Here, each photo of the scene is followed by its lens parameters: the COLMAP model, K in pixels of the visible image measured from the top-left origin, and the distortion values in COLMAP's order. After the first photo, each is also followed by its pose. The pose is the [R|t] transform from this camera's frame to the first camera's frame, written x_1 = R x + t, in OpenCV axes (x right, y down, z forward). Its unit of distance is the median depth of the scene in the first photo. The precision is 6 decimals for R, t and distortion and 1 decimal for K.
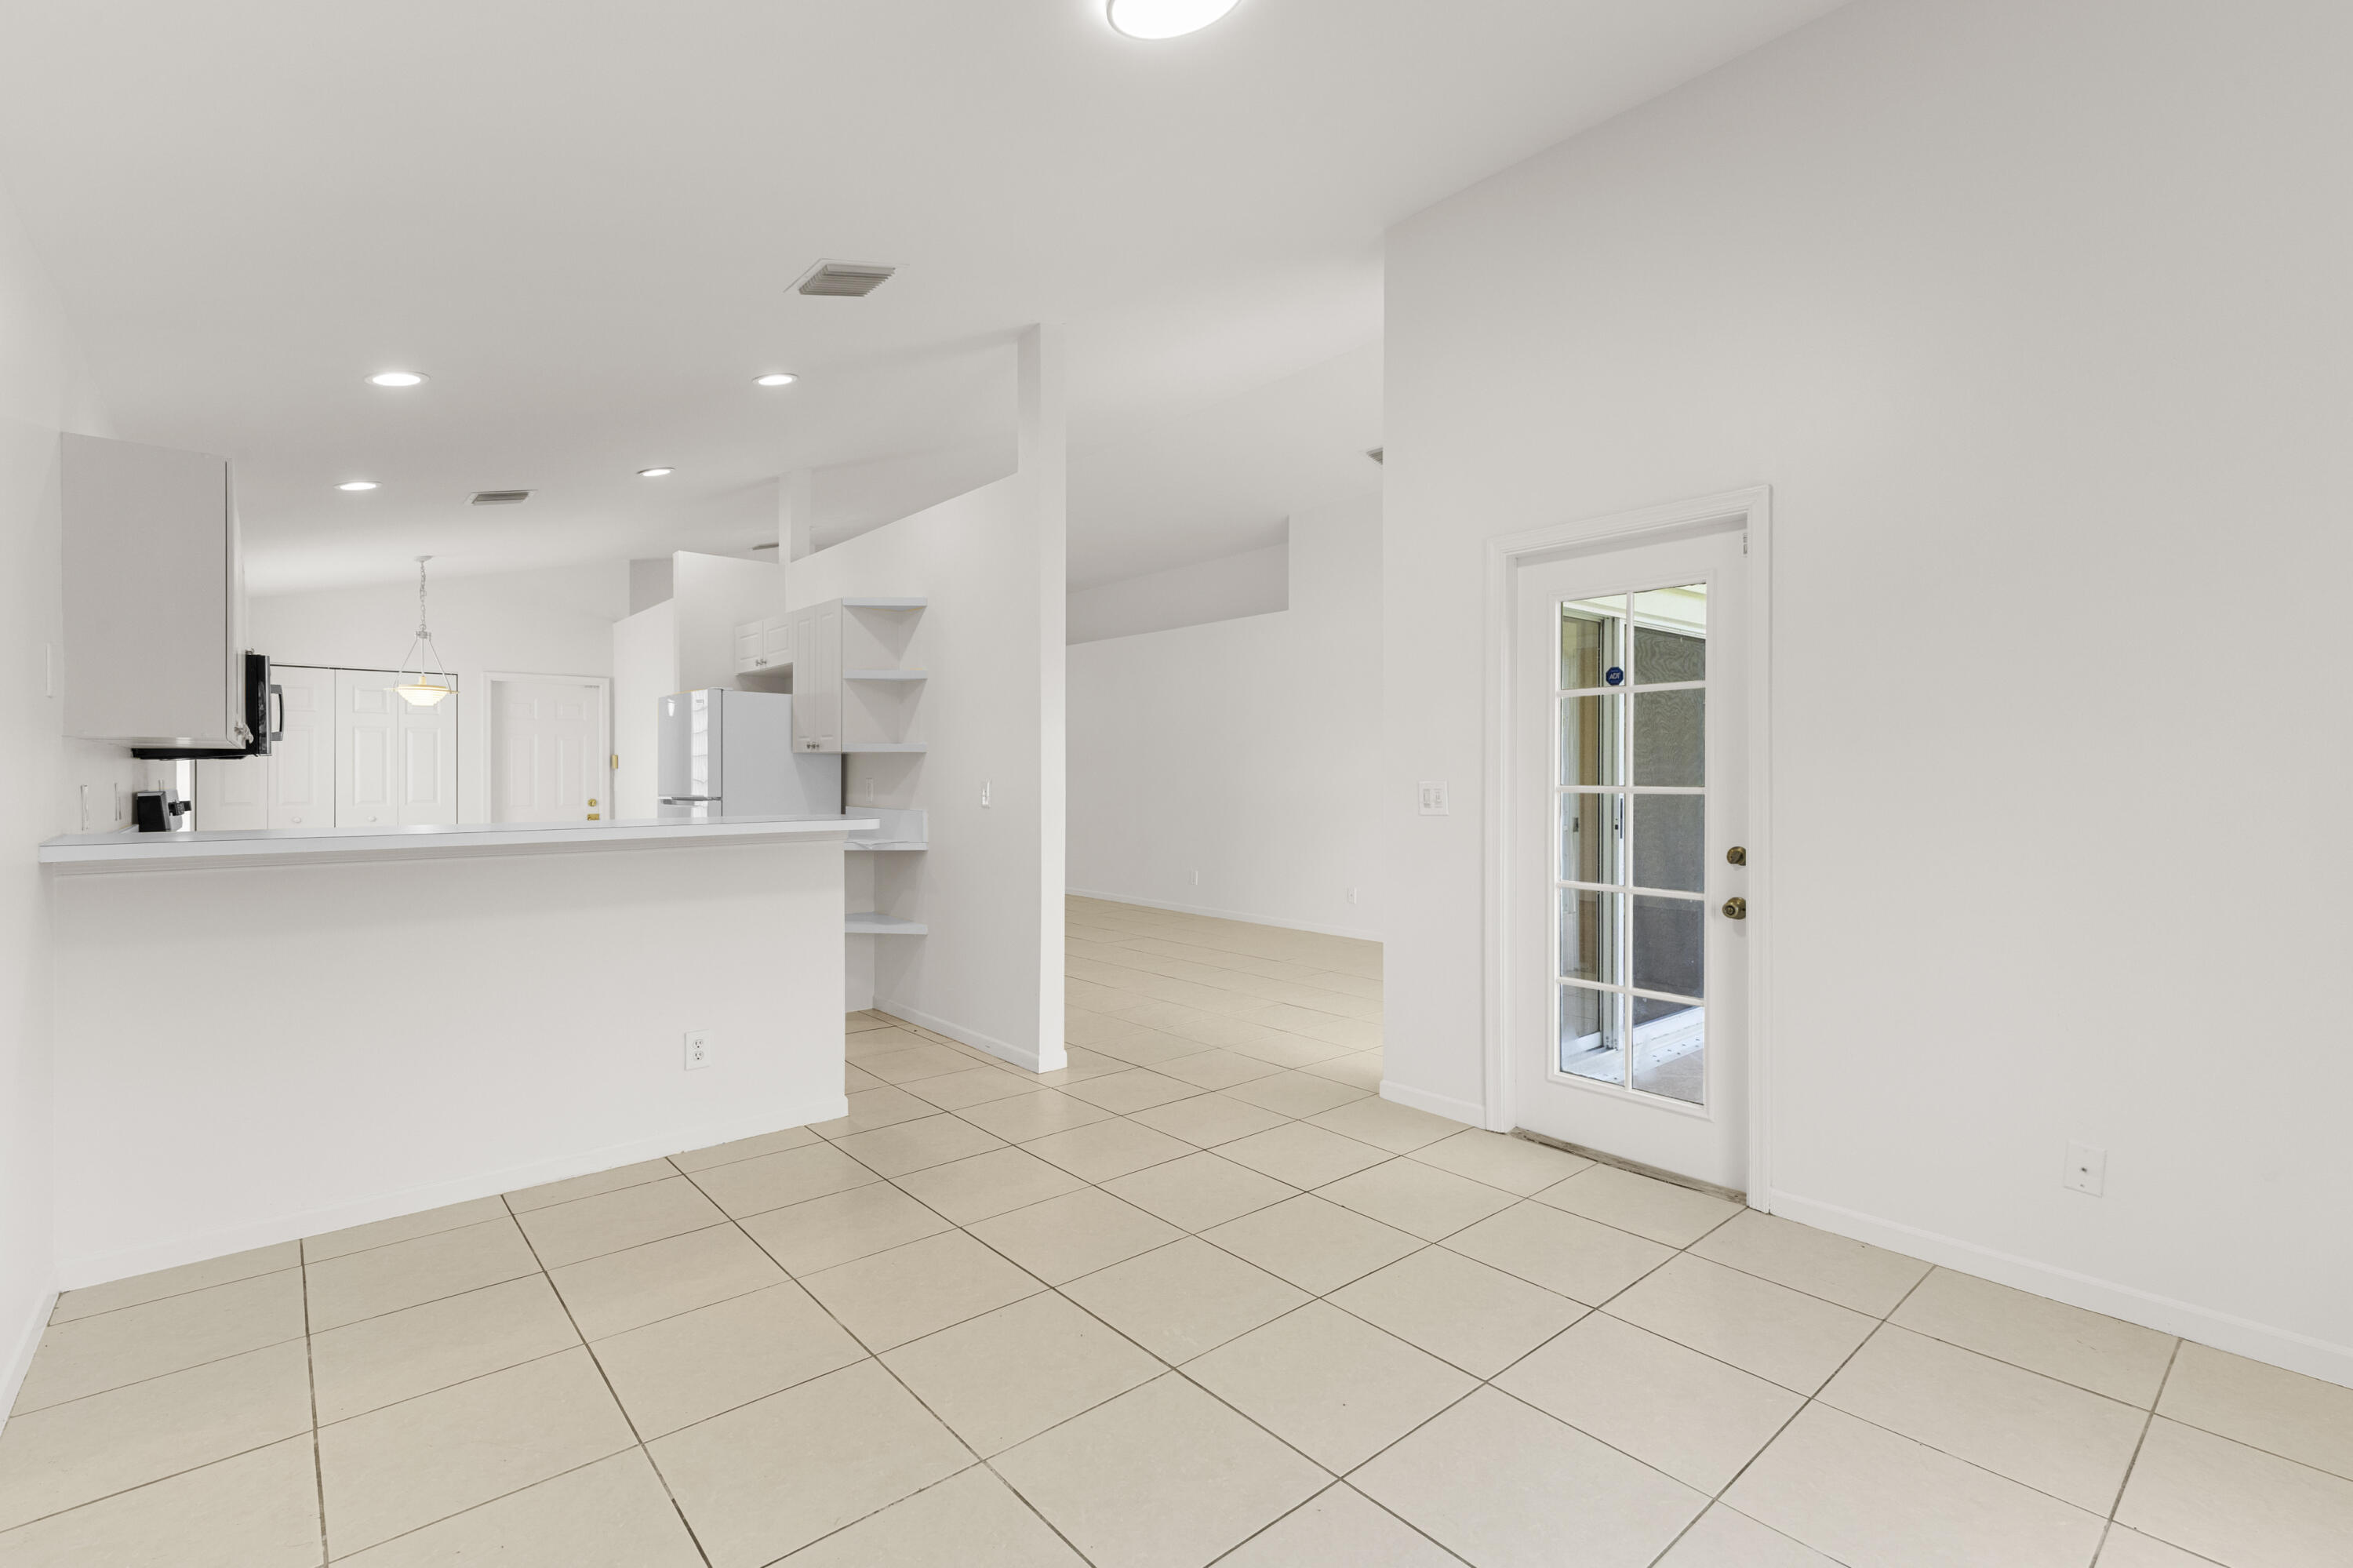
lens RADIAL K [[1063.7, 0, 1198.5], [0, 1063.7, 779.8], [0, 0, 1]] dist [0.002844, -0.000711]
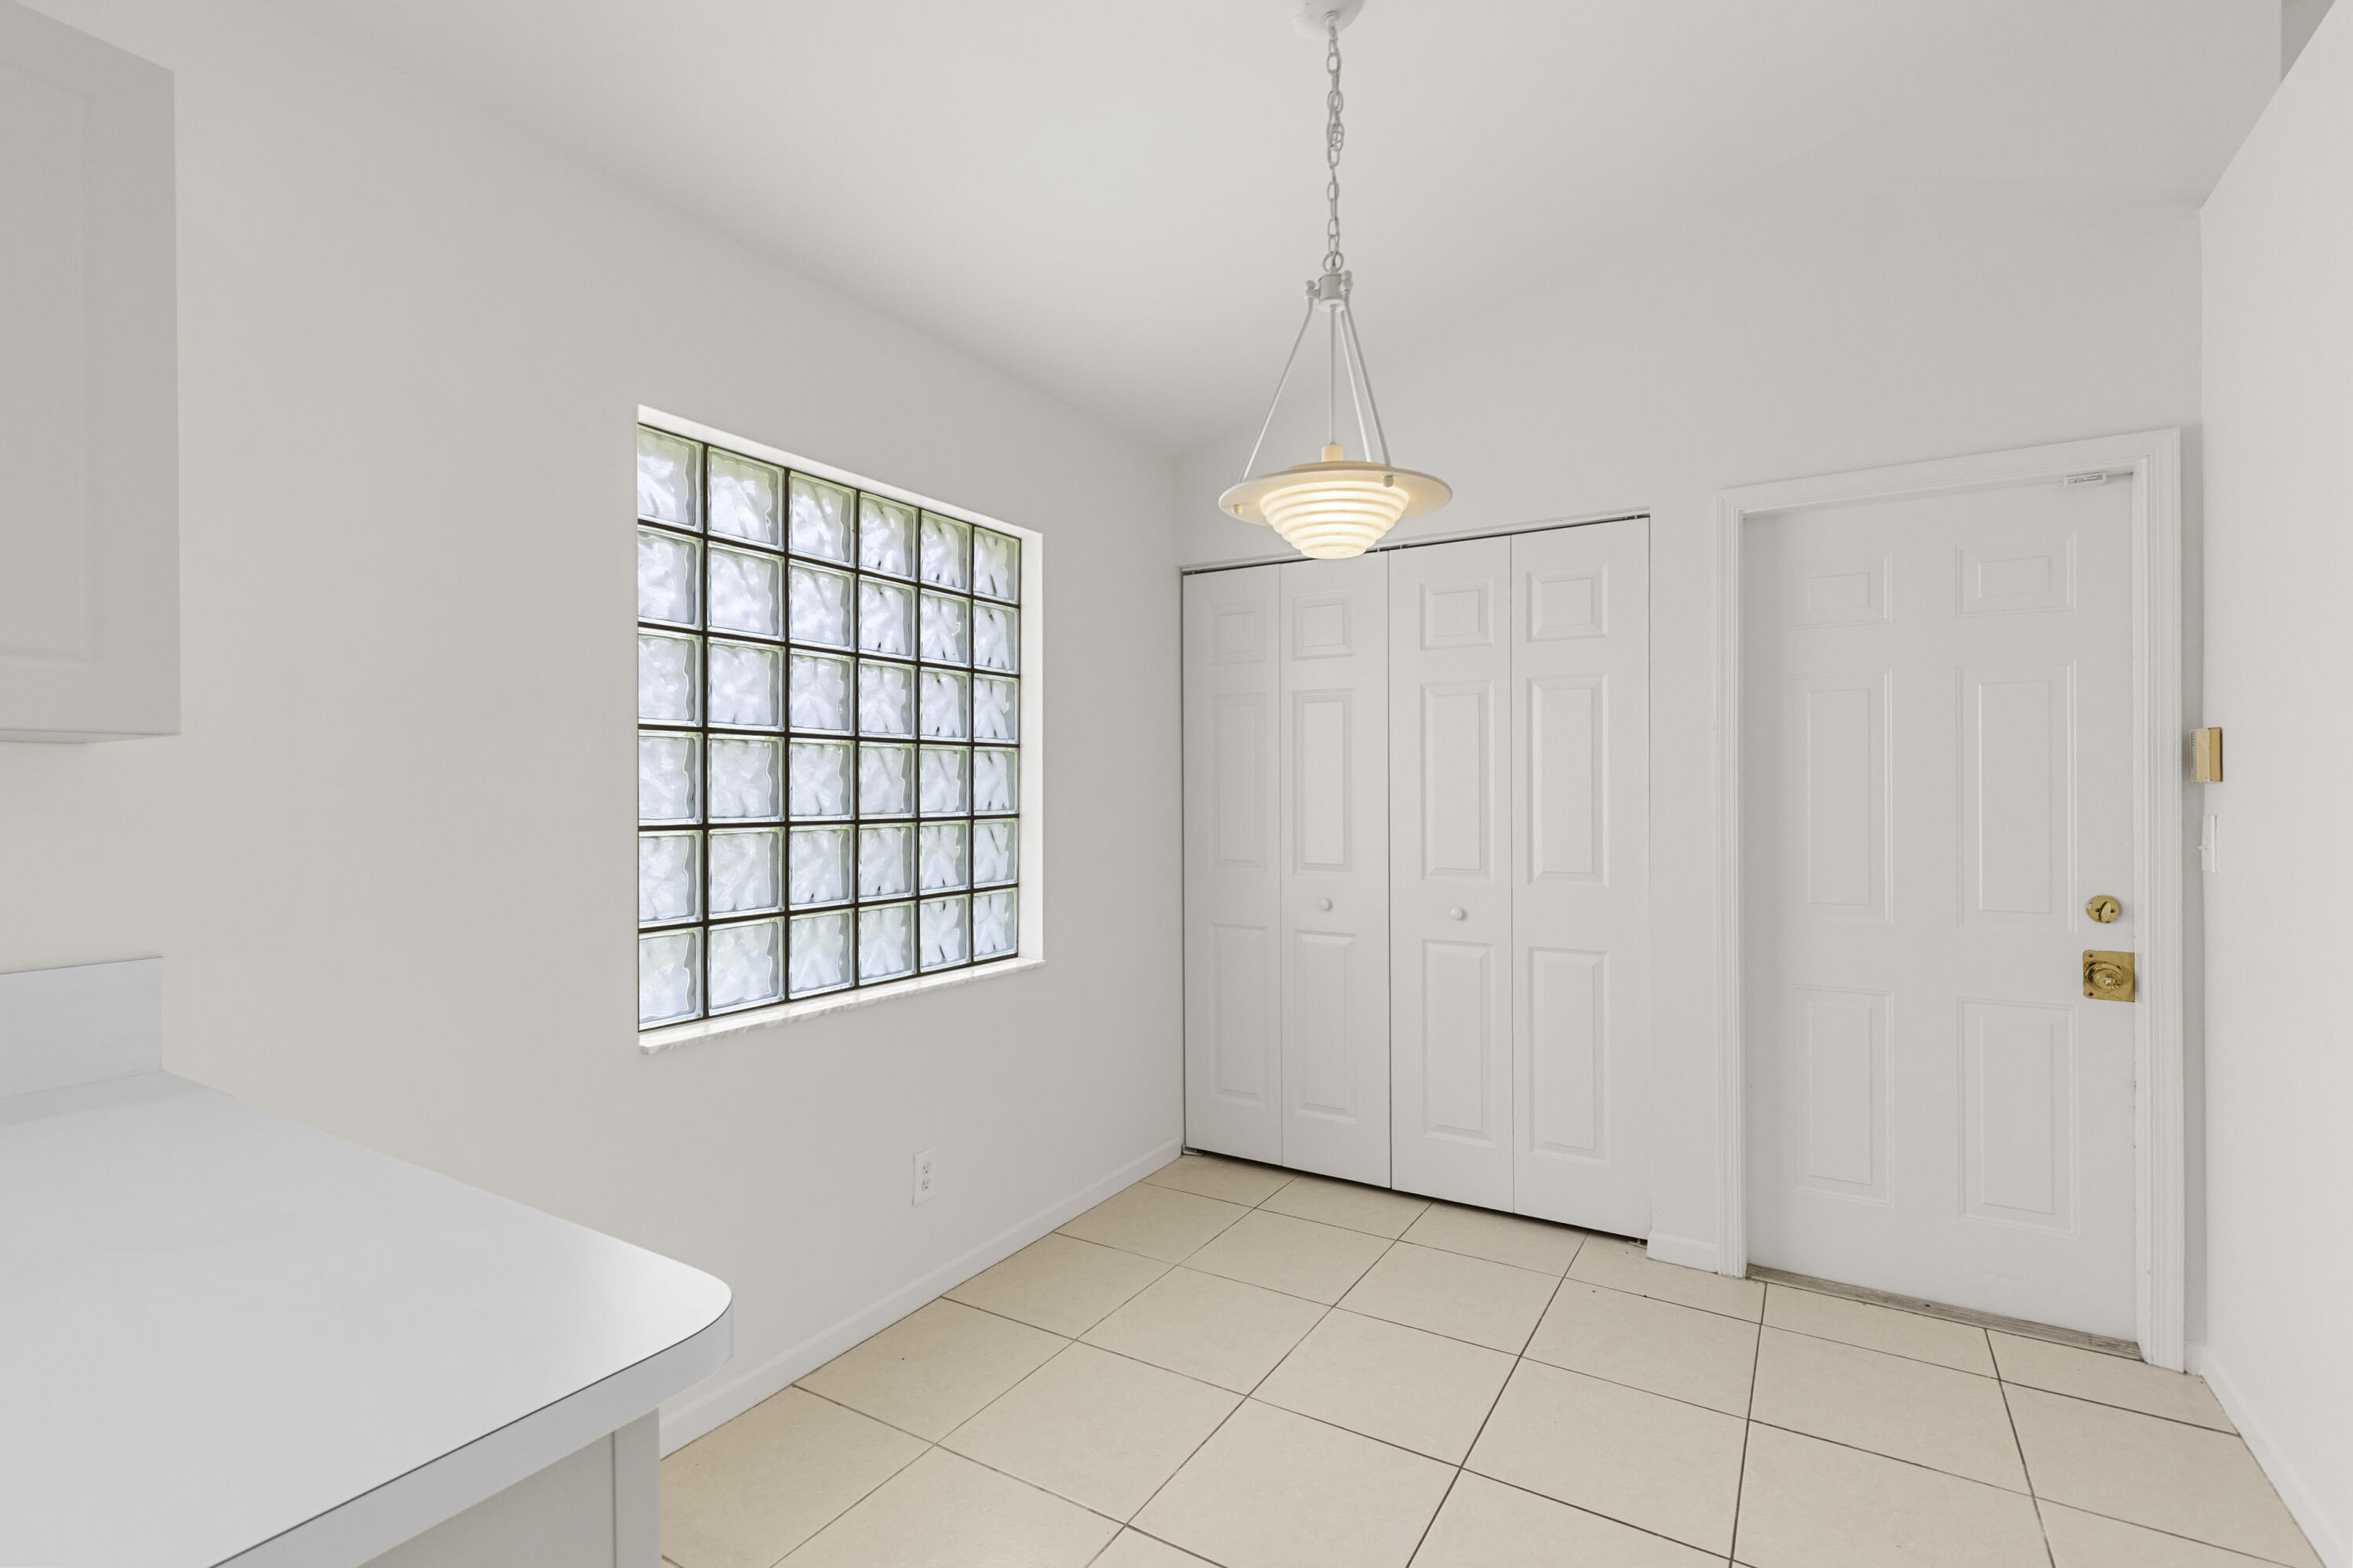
lens RADIAL K [[1063.7, 0, 1179.4], [0, 1063.7, 786.8], [0, 0, 1]] dist [0.002844, -0.000711]
pose [[0.300350, -0.004255, -0.953820, -0.425863], [-0.000421, 0.999989, -0.004593, -0.008976], [0.953829, 0.001781, 0.300345, 0.774497]]
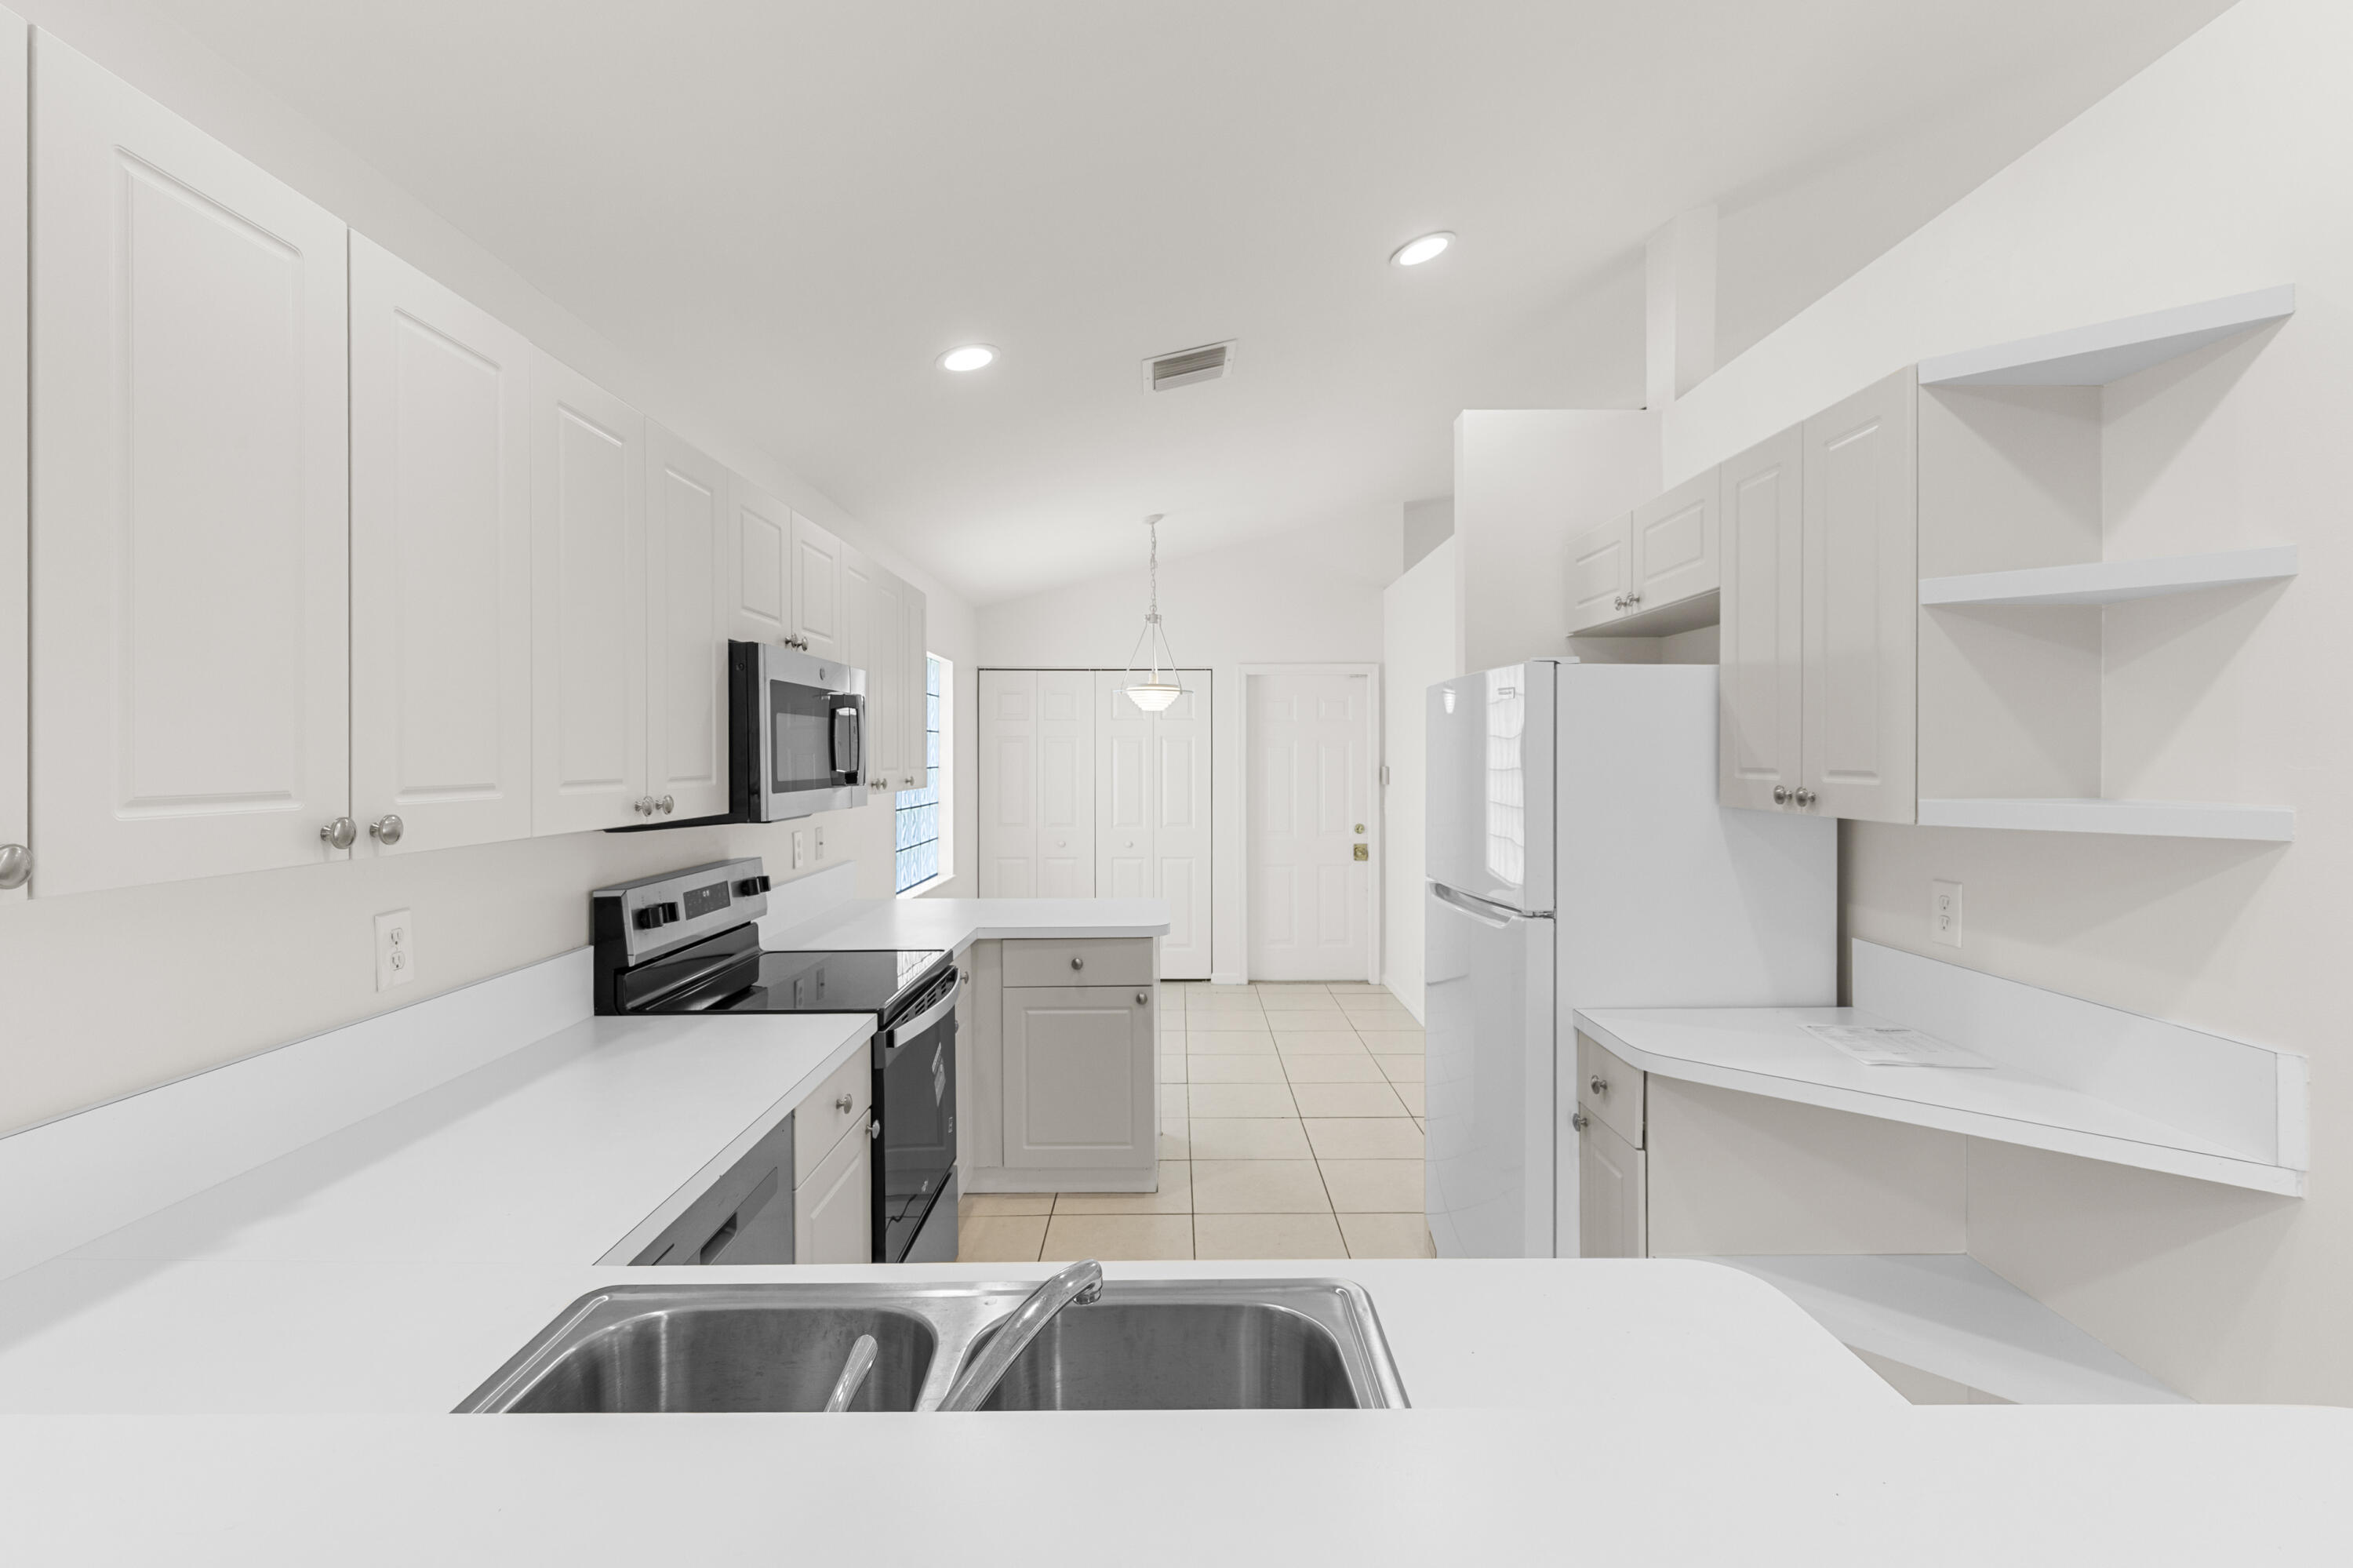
lens RADIAL K [[1063.7, 0, 1177.4], [0, 1063.7, 753.5], [0, 0, 1]] dist [0.002844, -0.000711]
pose [[0.752490, -0.005556, -0.658580, -0.186702], [0.000904, 0.999972, -0.007402, -0.029529], [0.658603, 0.004975, 0.752474, 0.383315]]
